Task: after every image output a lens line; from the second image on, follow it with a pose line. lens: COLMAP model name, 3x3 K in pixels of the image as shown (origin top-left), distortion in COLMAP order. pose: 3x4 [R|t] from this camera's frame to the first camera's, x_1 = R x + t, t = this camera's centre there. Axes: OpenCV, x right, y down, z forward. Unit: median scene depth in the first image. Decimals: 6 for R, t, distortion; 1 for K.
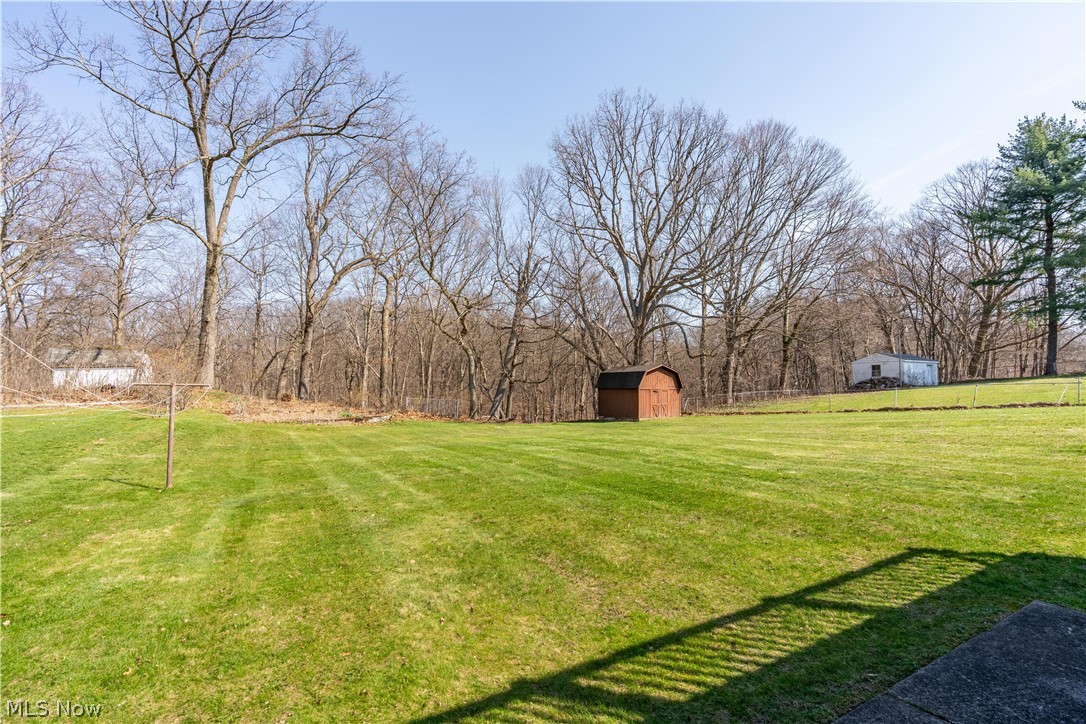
lens RADIAL K [[496.4, 0, 541.8], [0, 496.4, 364.6], [0, 0, 1]] dist [-0.004469, 0.000542]
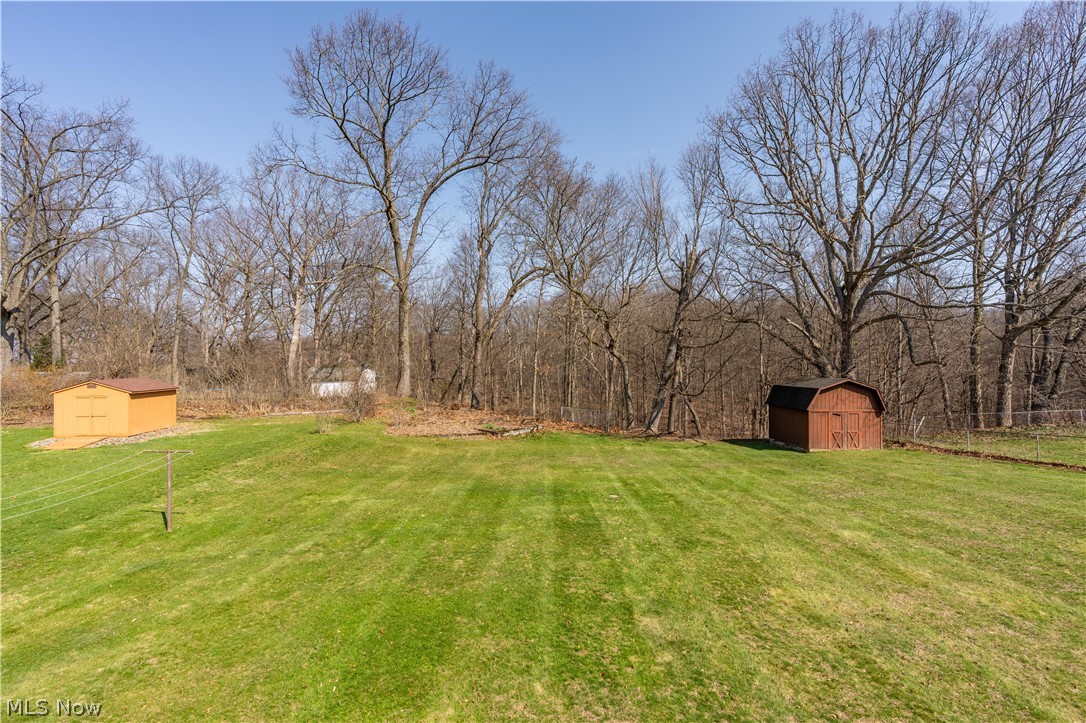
lens RADIAL K [[496.4, 0, 544.4], [0, 496.4, 360.6], [0, 0, 1]] dist [-0.004469, 0.000542]
pose [[0.863978, -0.008037, -0.503465, 0.220955], [0.025817, 0.999265, 0.028351, -0.061230], [0.502867, -0.037493, 0.863550, 0.116673]]
